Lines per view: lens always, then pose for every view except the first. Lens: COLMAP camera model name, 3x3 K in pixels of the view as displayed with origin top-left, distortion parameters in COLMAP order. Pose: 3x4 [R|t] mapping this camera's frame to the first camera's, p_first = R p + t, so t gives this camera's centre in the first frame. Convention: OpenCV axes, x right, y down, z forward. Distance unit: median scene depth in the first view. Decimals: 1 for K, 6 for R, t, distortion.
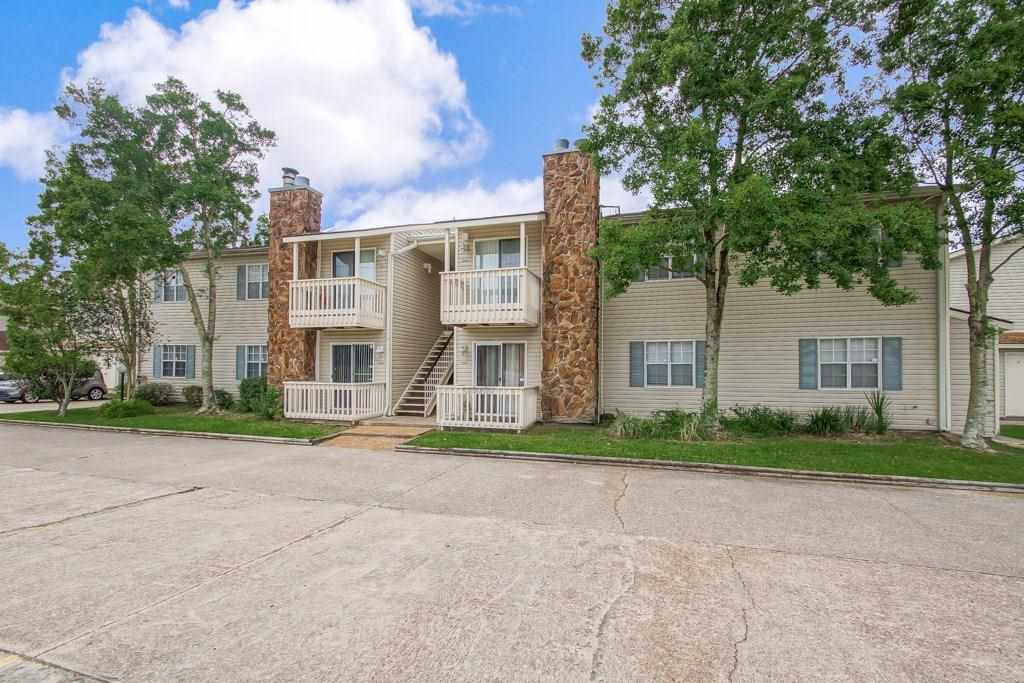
lens RADIAL K [[463.3, 0, 497.7], [0, 463.3, 360.8], [0, 0, 1]] dist [0.016710, -0.000356]
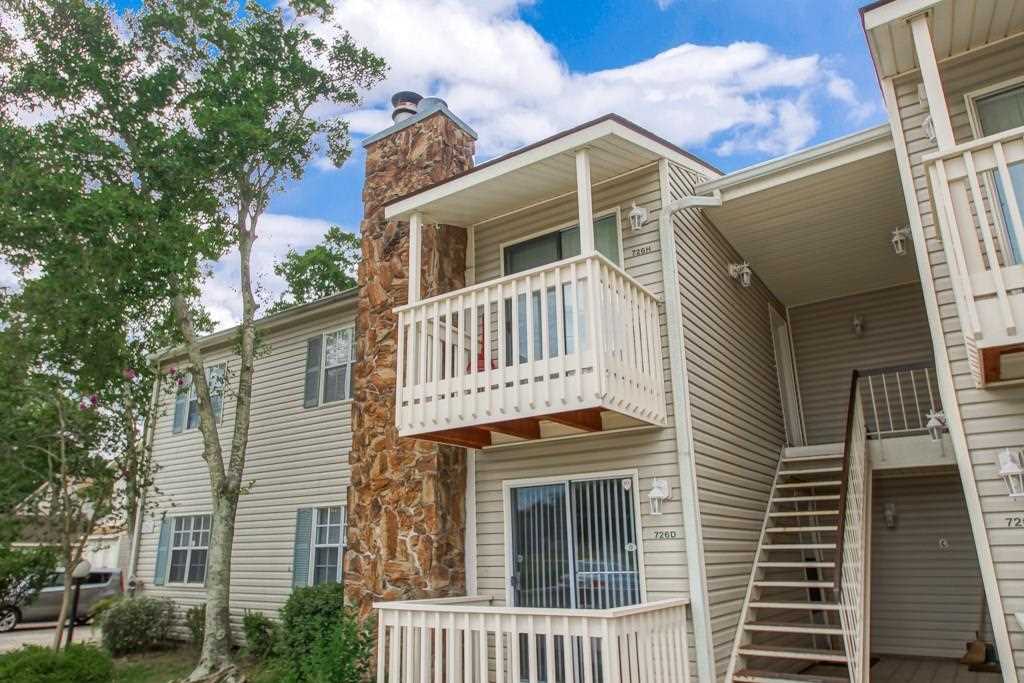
lens RADIAL K [[716.3, 0, 492.1], [0, 716.3, 343.1], [0, 0, 1]] dist [-0.003400, -0.000726]
pose [[0.948774, -0.107866, -0.296974, -0.195712], [0.022380, 0.960502, -0.277371, 0.010777], [0.315163, 0.256516, 0.913713, 0.471844]]
